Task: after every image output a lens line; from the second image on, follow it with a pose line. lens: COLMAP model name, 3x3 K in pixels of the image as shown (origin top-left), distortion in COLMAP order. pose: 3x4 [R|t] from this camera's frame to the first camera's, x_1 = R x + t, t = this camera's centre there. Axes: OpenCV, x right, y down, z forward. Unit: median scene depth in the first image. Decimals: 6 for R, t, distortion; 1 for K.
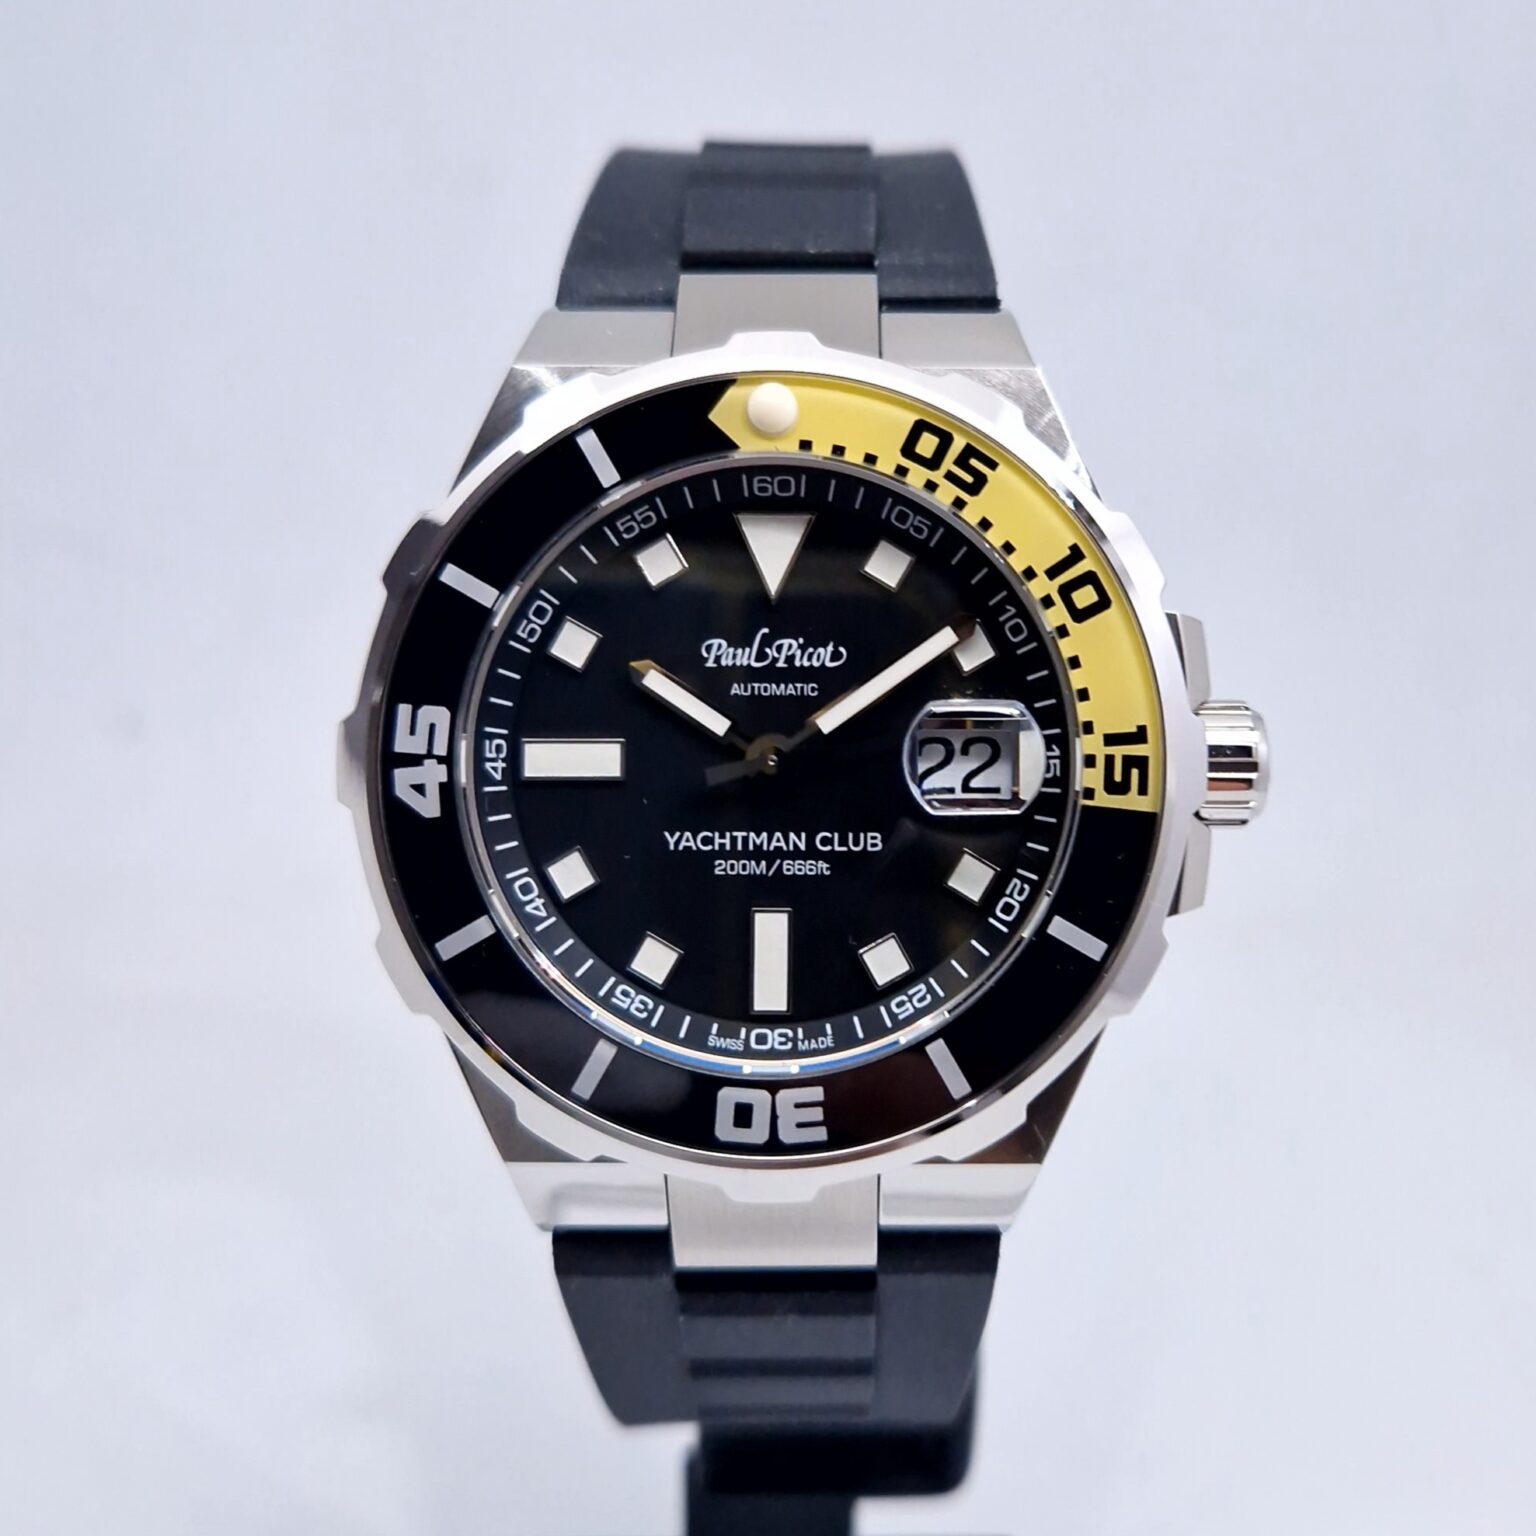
lens RADIAL K [[2245.7, 0, 838.4], [0, 2245.7, 746.4], [0, 0, 1]] dist [0.031624, 0.021177]
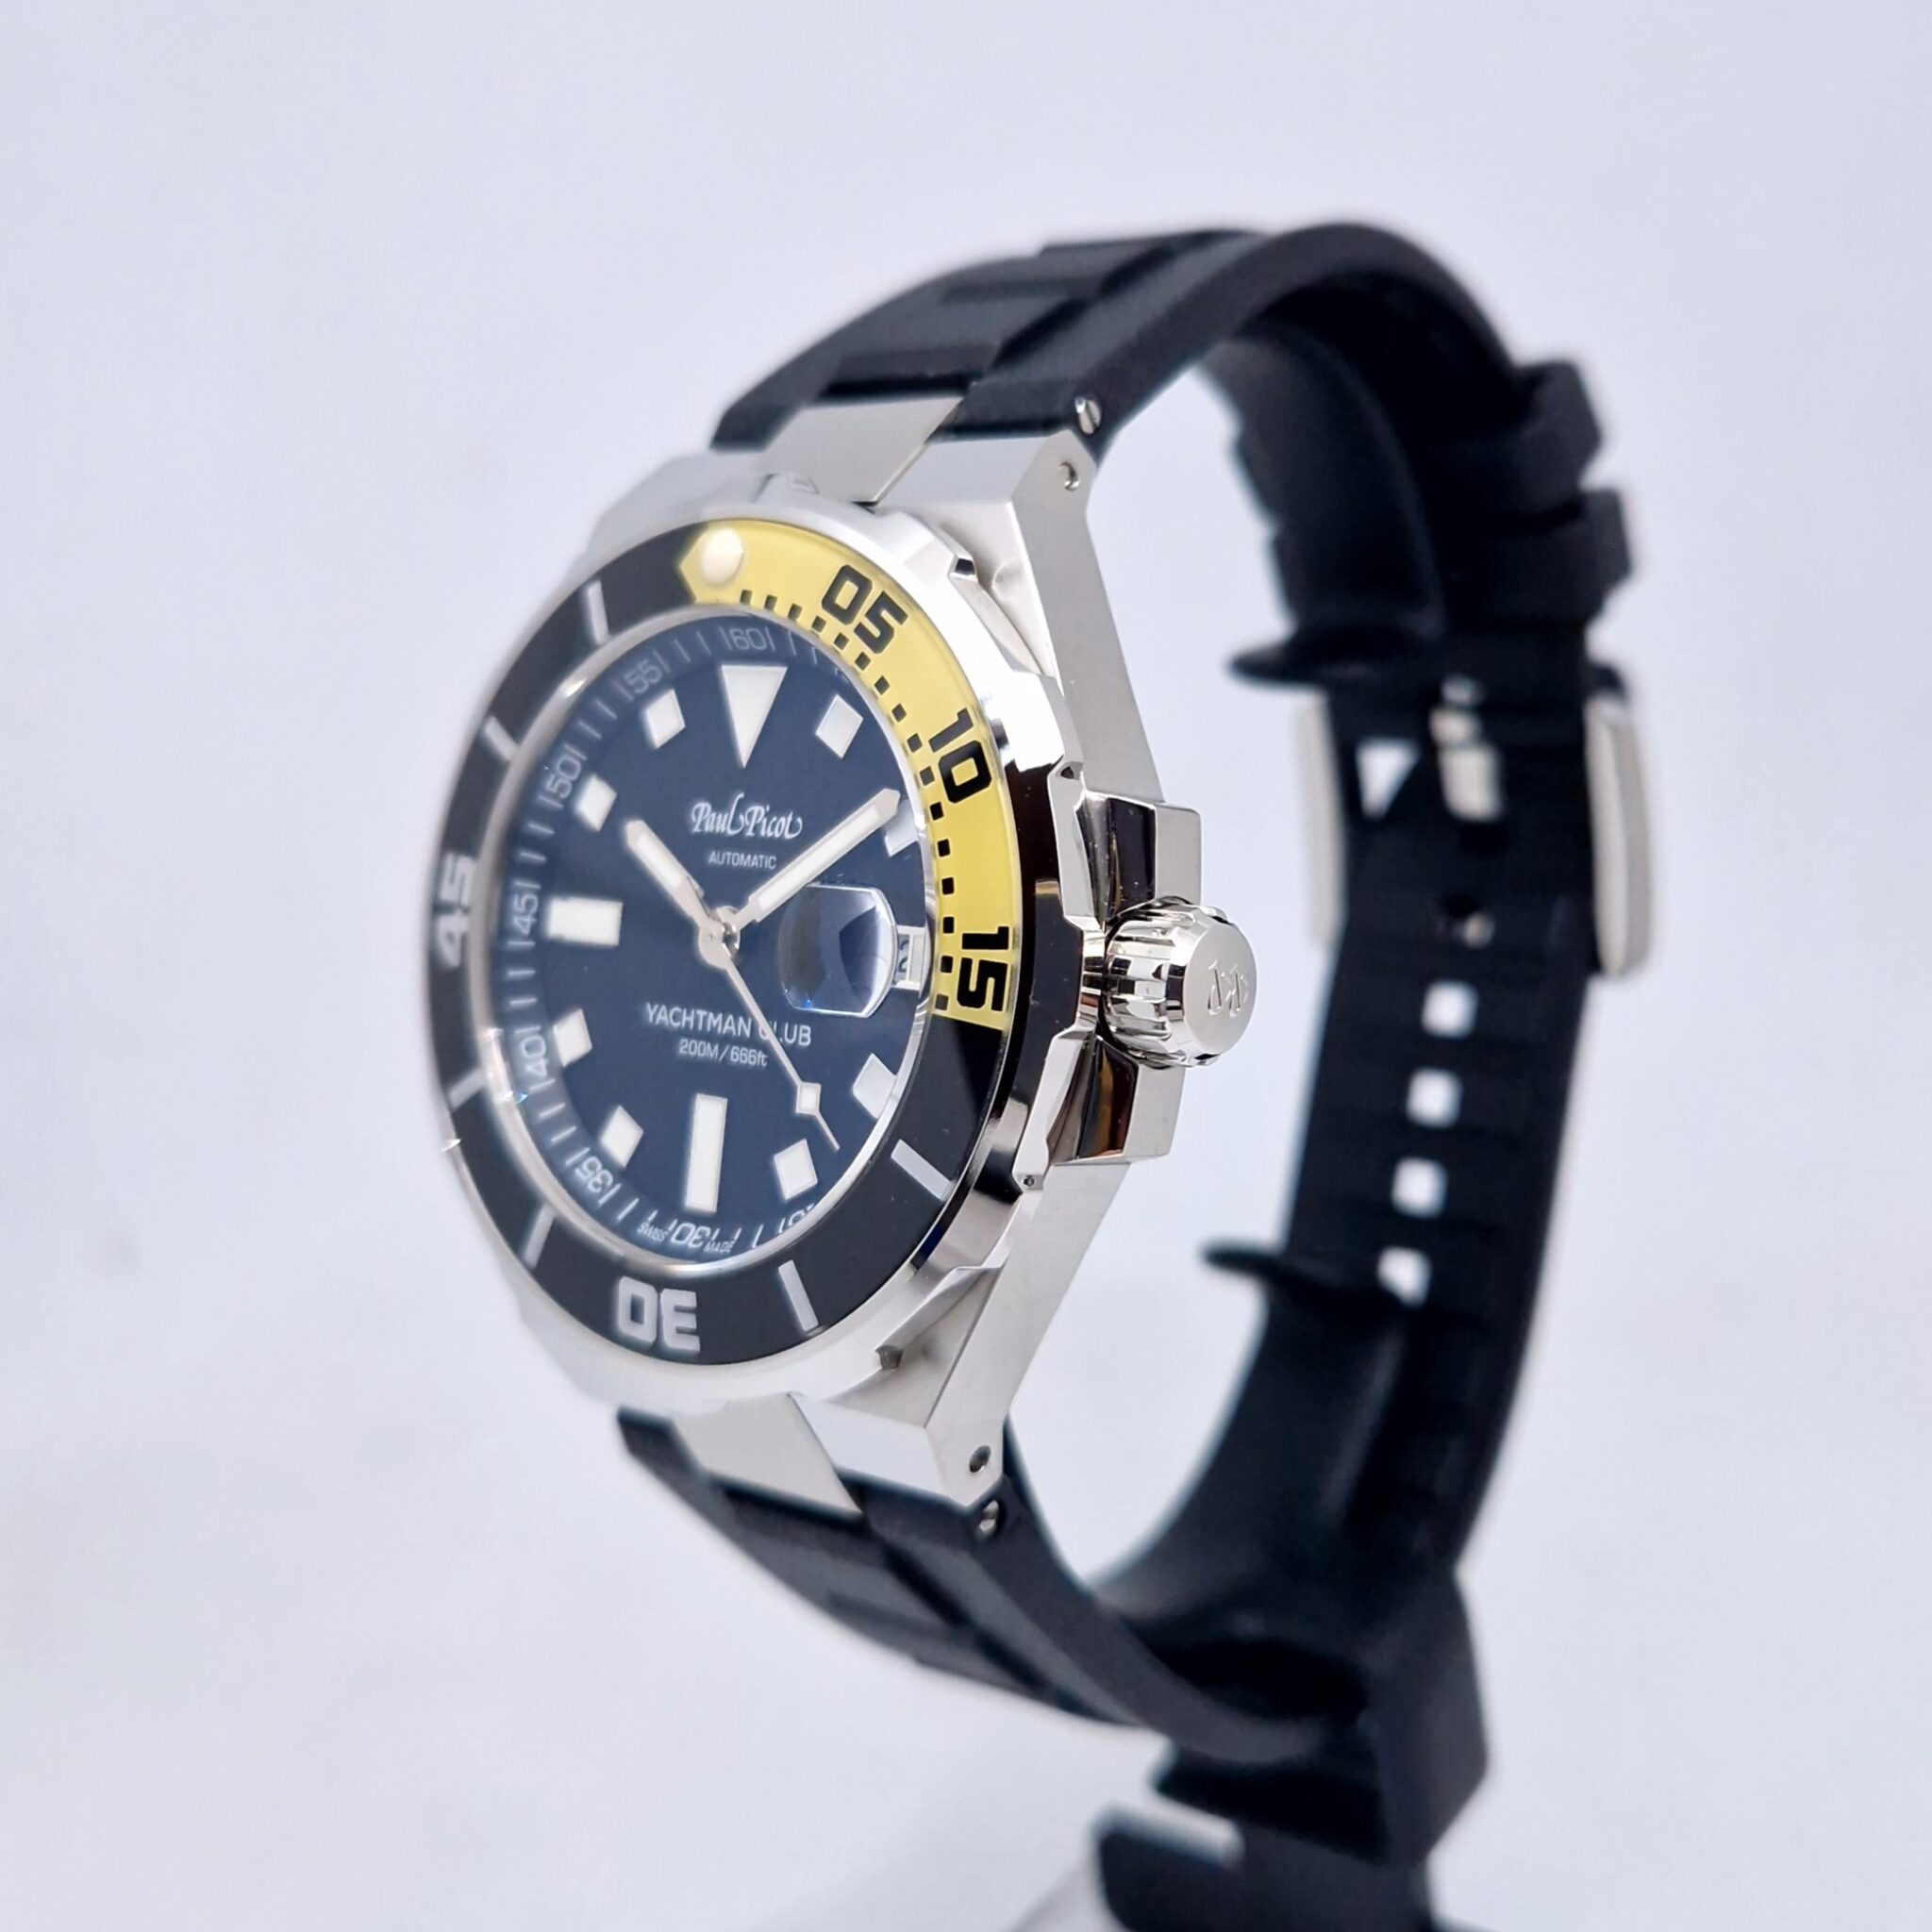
lens RADIAL K [[2697.3, 0, 972.8], [0, 2697.3, 889.3], [0, 0, 1]] dist [-0.008464, -0.016659]
pose [[0.758633, 0.064233, -0.648344, 0.764714], [-0.068859, 0.997459, 0.018248, -0.040335], [0.647869, 0.030801, 0.761129, 0.223167]]
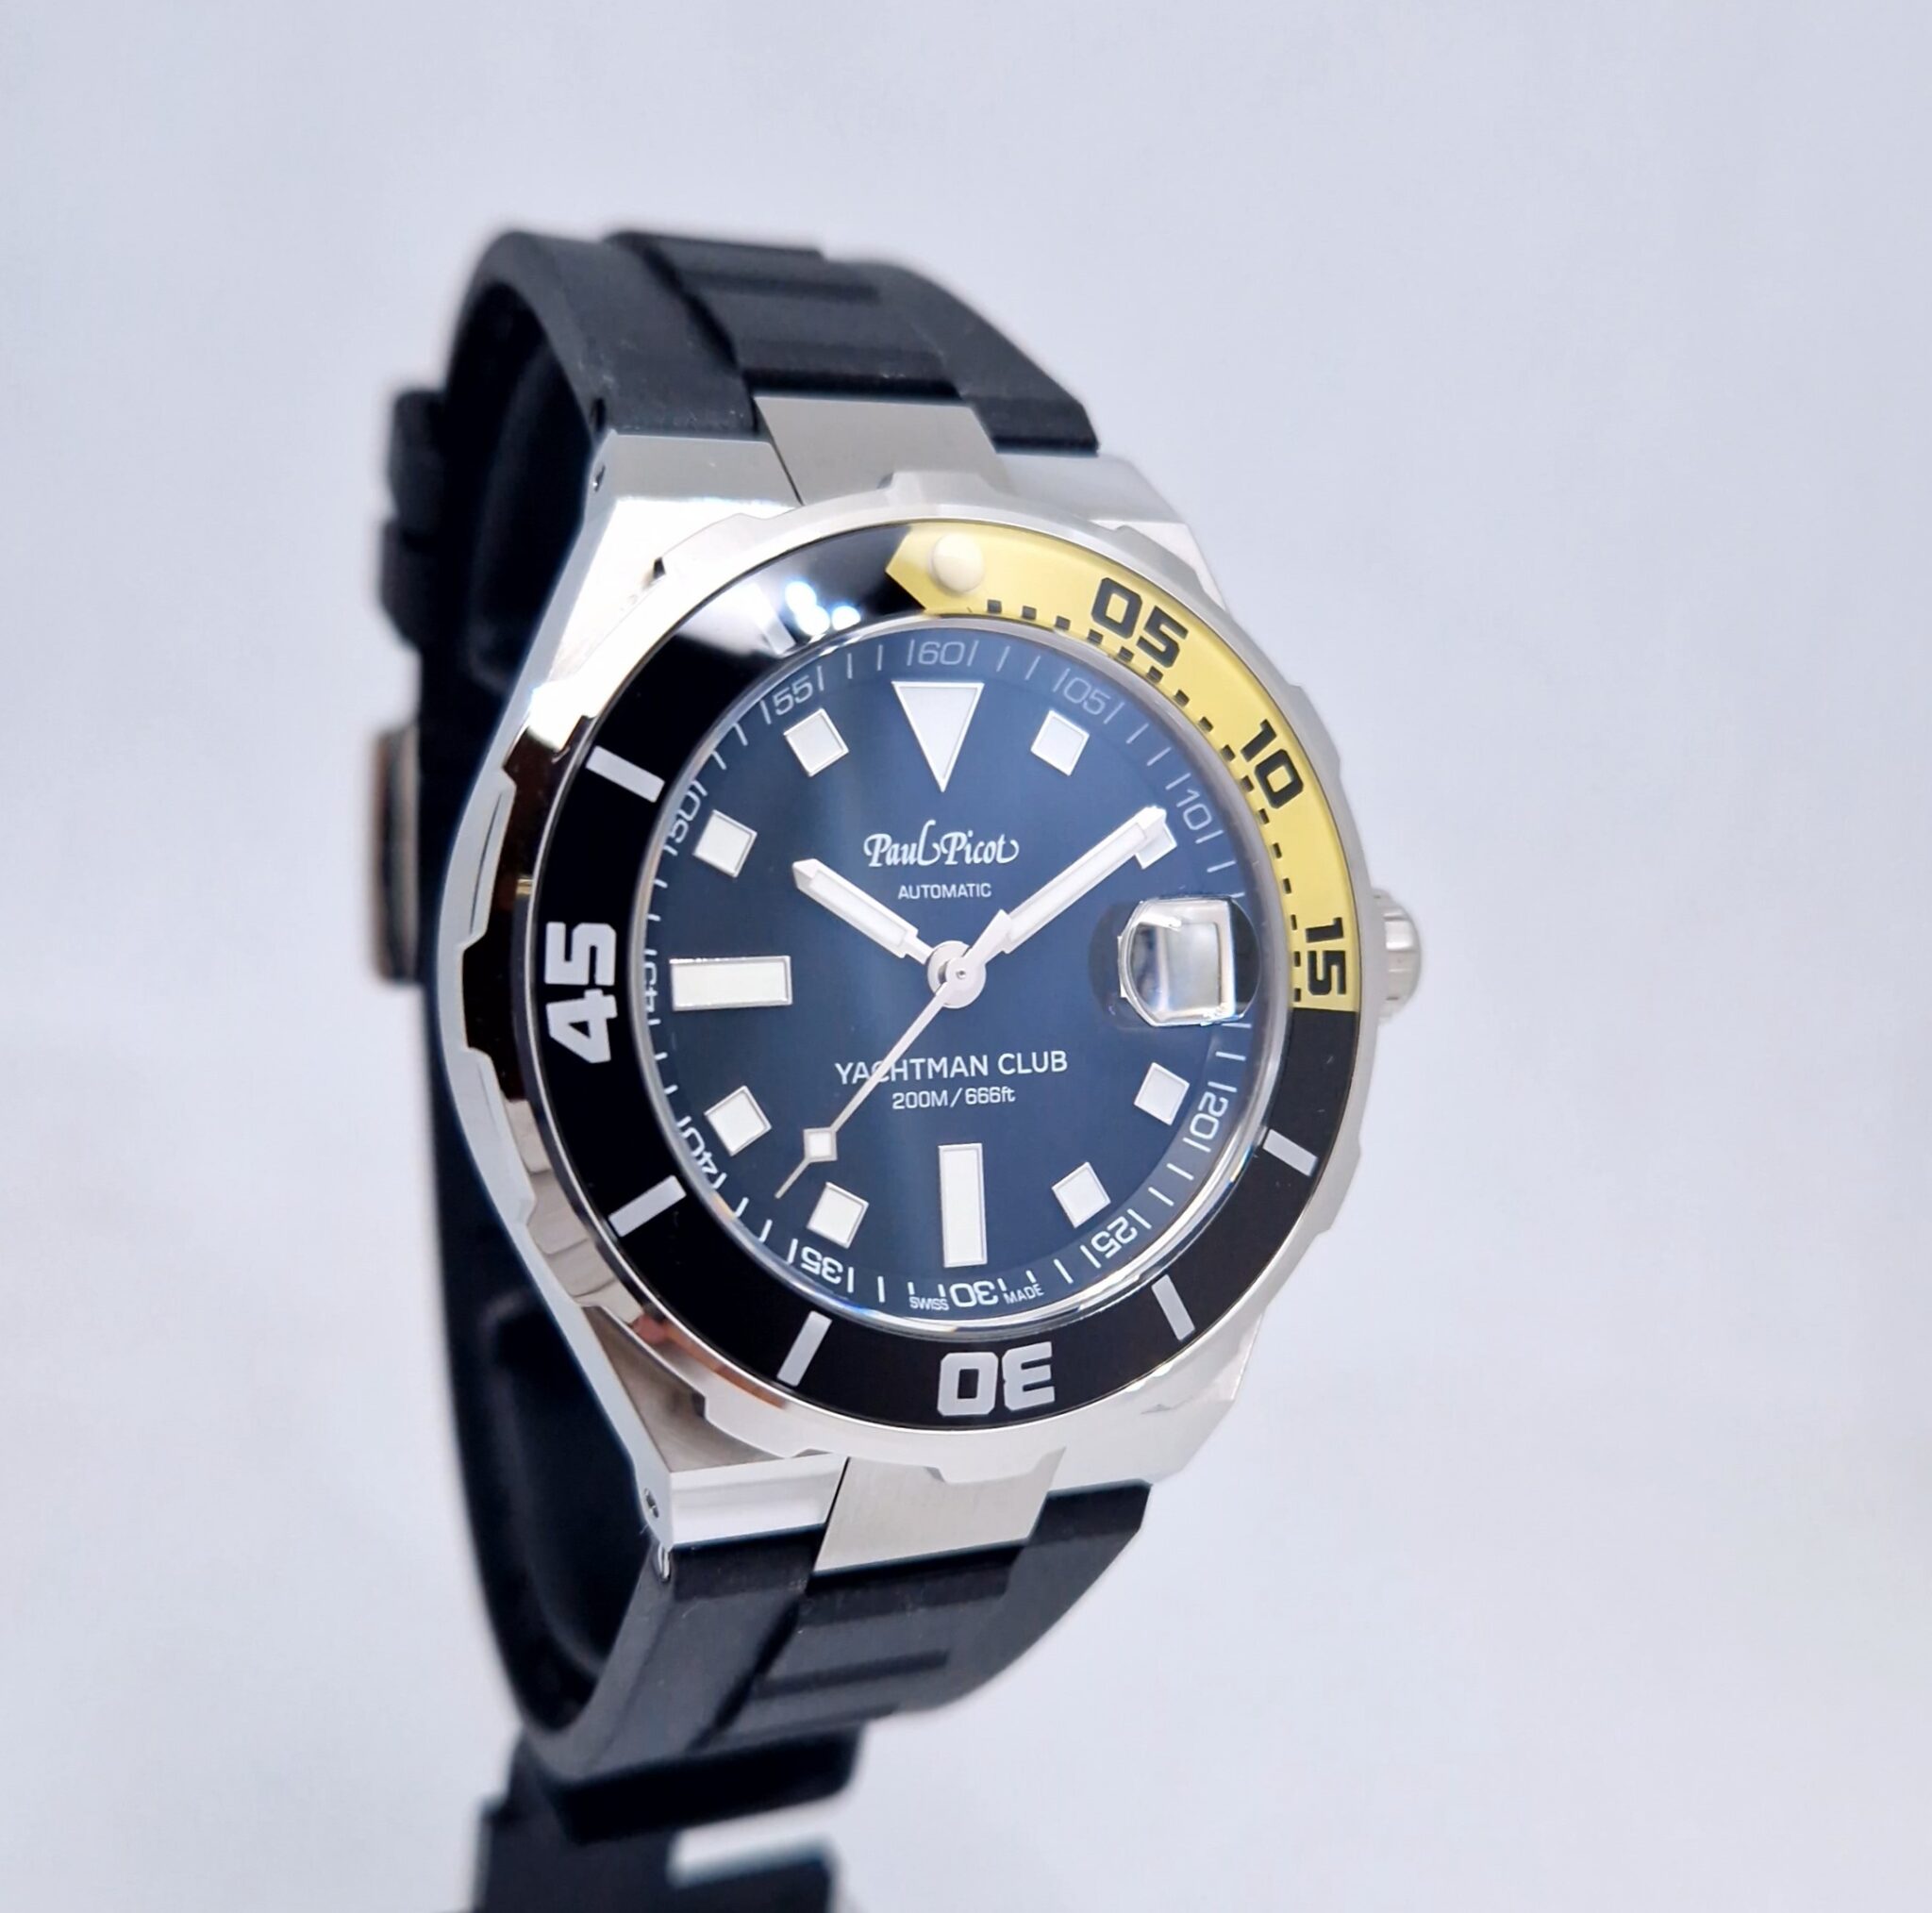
lens RADIAL K [[2536.0, 0, 963.2], [0, 2536.0, 1060.2], [0, 0, 1]] dist [0.020438, 0.011274]
pose [[0.912328, -0.057435, 0.405413, -0.422786], [0.039024, 0.997803, 0.053540, -0.012508], [-0.407597, -0.033025, 0.912565, 0.109165]]
